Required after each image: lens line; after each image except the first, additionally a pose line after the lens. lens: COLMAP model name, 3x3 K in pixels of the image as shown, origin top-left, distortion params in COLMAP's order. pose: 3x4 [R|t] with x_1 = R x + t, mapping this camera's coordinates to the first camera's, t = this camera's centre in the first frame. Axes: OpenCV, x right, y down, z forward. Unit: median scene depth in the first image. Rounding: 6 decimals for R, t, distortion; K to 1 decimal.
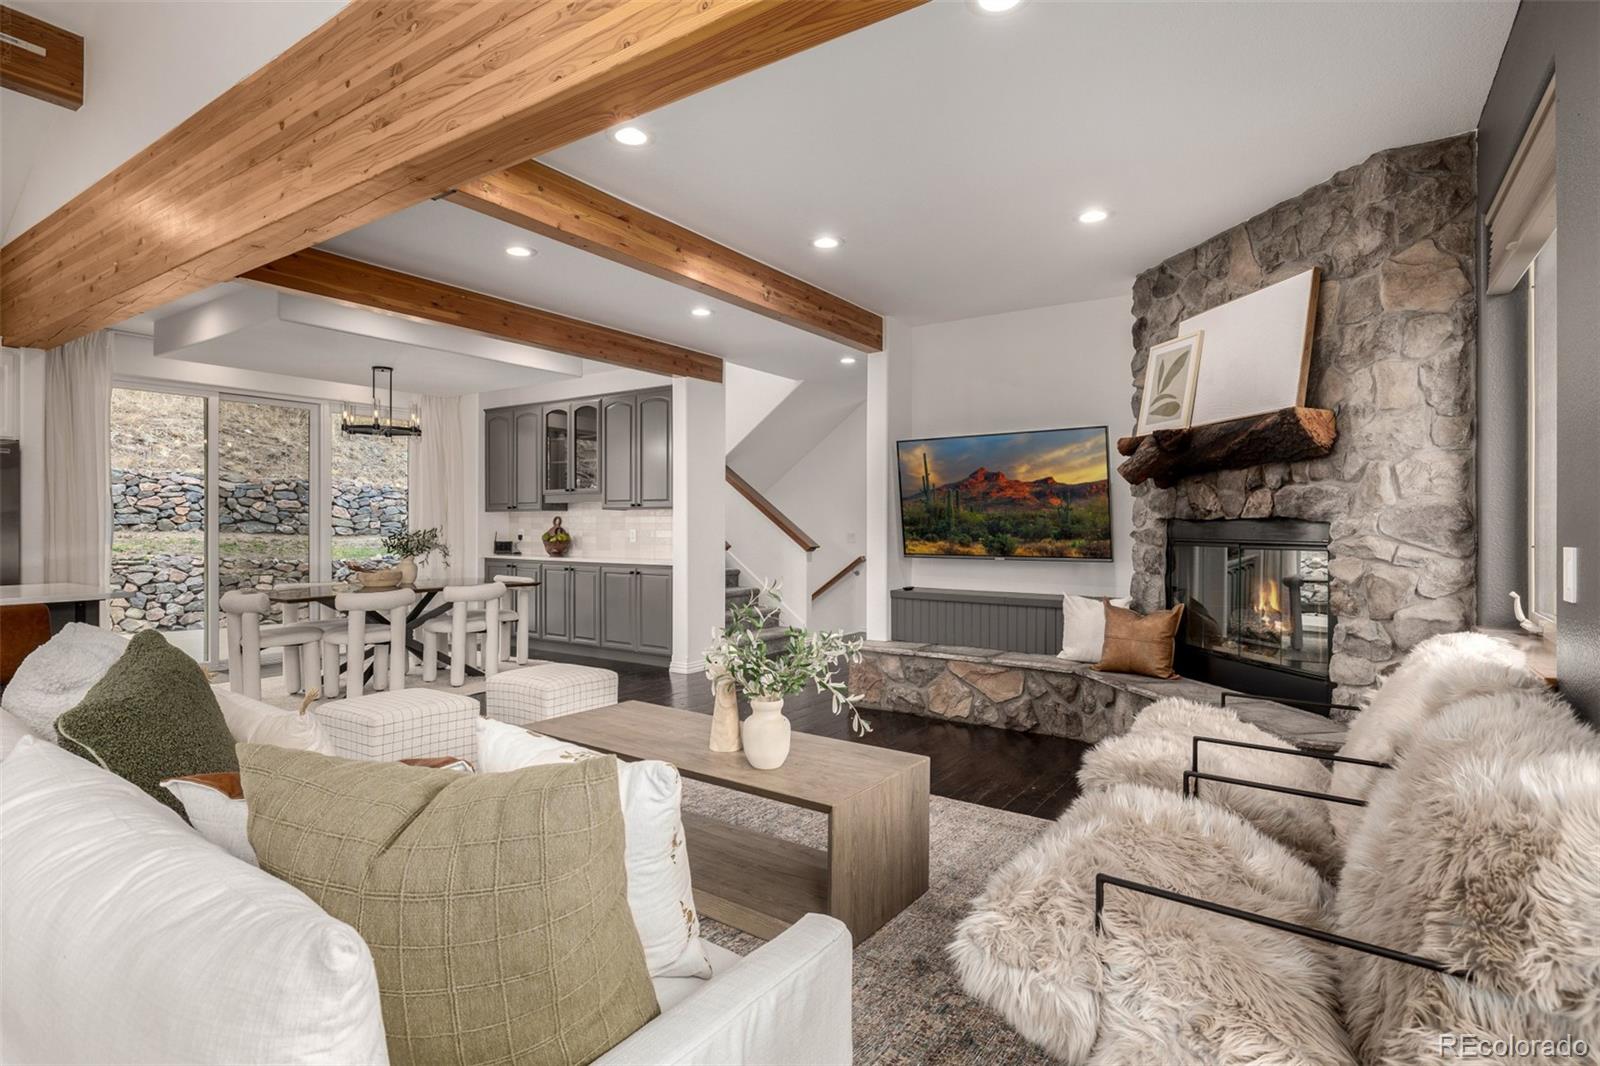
lens RADIAL K [[797.7, 0, 804.6], [0, 797.7, 519.2], [0, 0, 1]] dist [-0.005927, 0.001715]
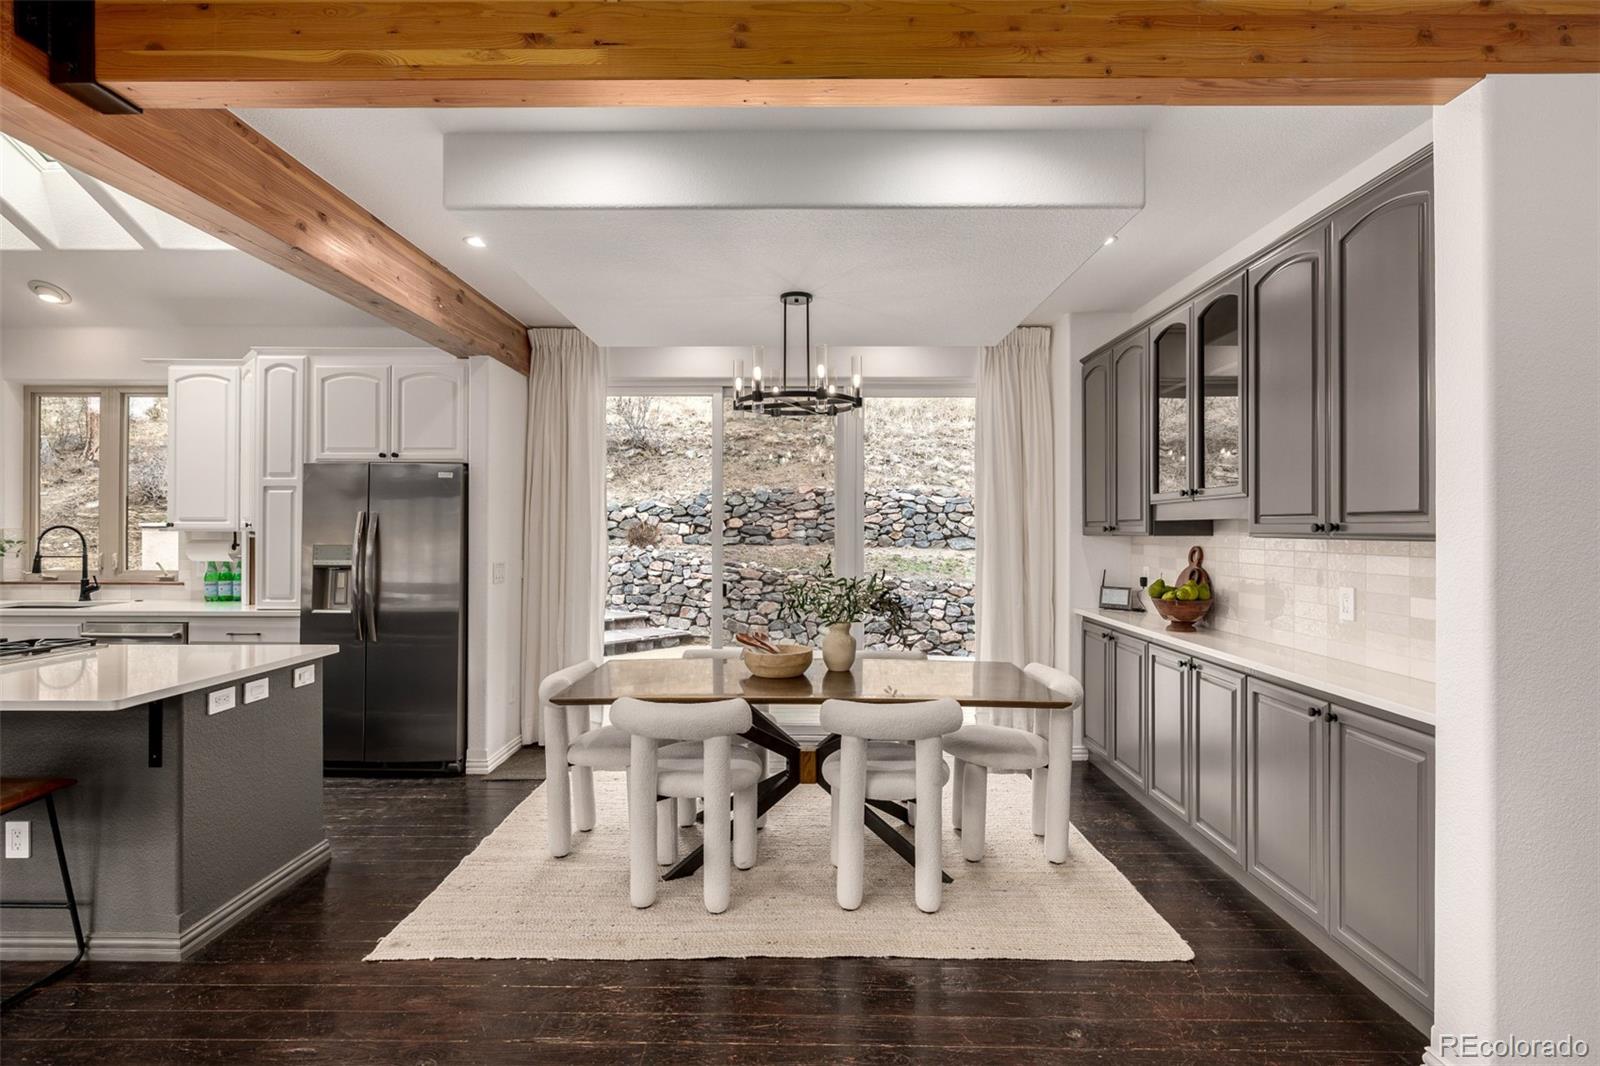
lens RADIAL K [[770.8, 0, 803.4], [0, 770.8, 527.0], [0, 0, 1]] dist [-0.006005, 0.002889]
pose [[0.550967, -0.002339, -0.834523, -0.071923], [0.004291, 0.999991, 0.000030, -0.026589], [0.834516, -0.003597, 0.550972, 0.856791]]
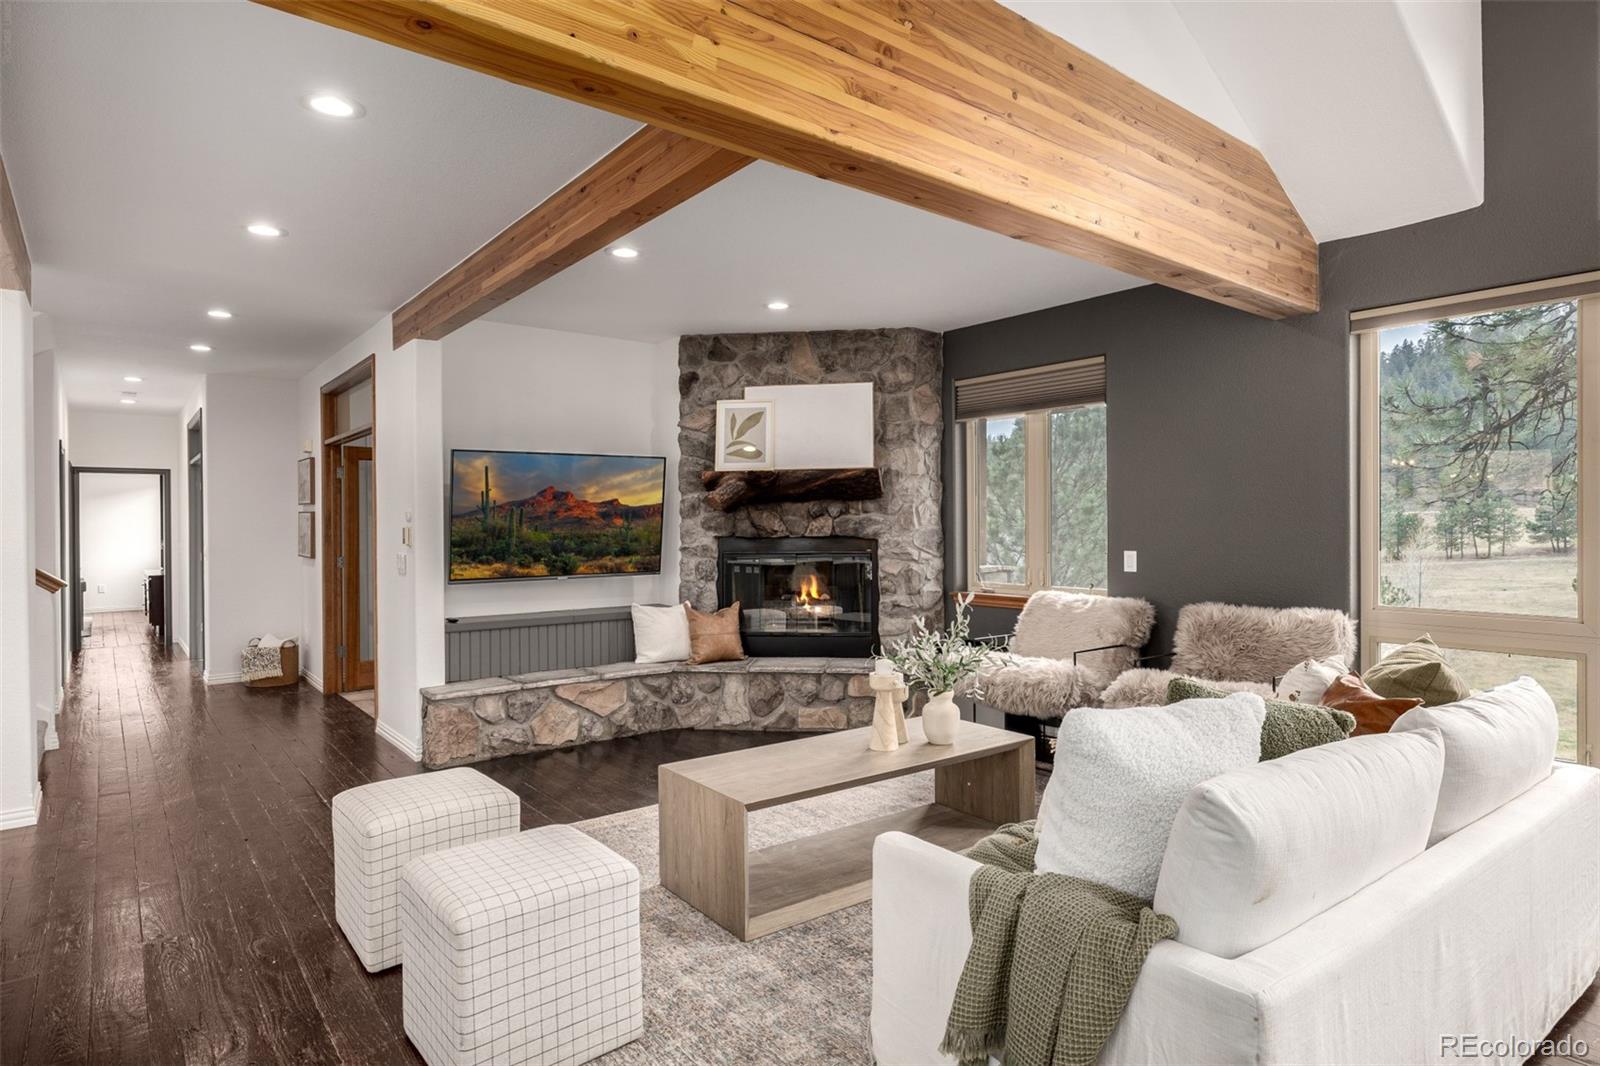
lens RADIAL K [[877.2, 0, 798.1], [0, 877.2, 525.6], [0, 0, 1]] dist [-0.010493, 0.007896]
pose [[0.306952, -0.006087, 0.951706, -0.741217], [0.002042, 0.999981, 0.005737, -0.022702], [-0.951723, 0.000183, 0.306959, 0.399973]]
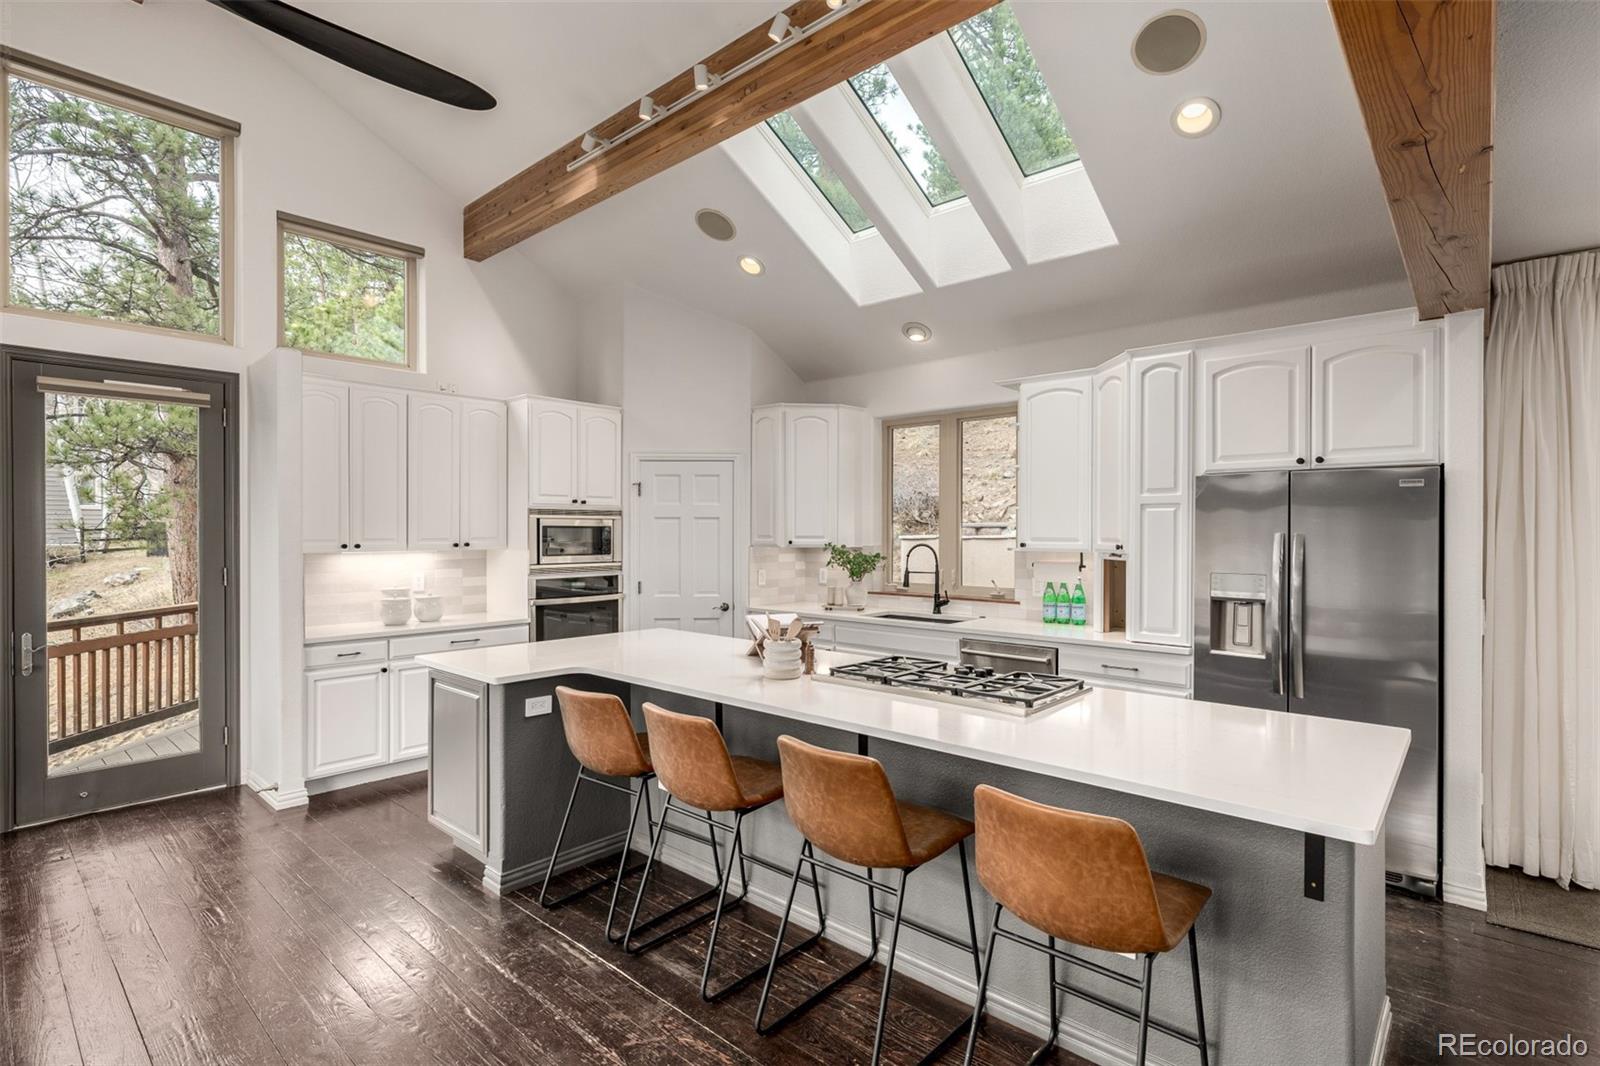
lens RADIAL K [[770.8, 0, 794.9], [0, 770.8, 531.9], [0, 0, 1]] dist [-0.006005, 0.002889]
pose [[-0.147290, -0.001533, -0.989092, -0.318267], [0.005620, 0.999981, -0.002387, -0.047669], [0.989077, -0.005910, -0.147279, 0.593847]]
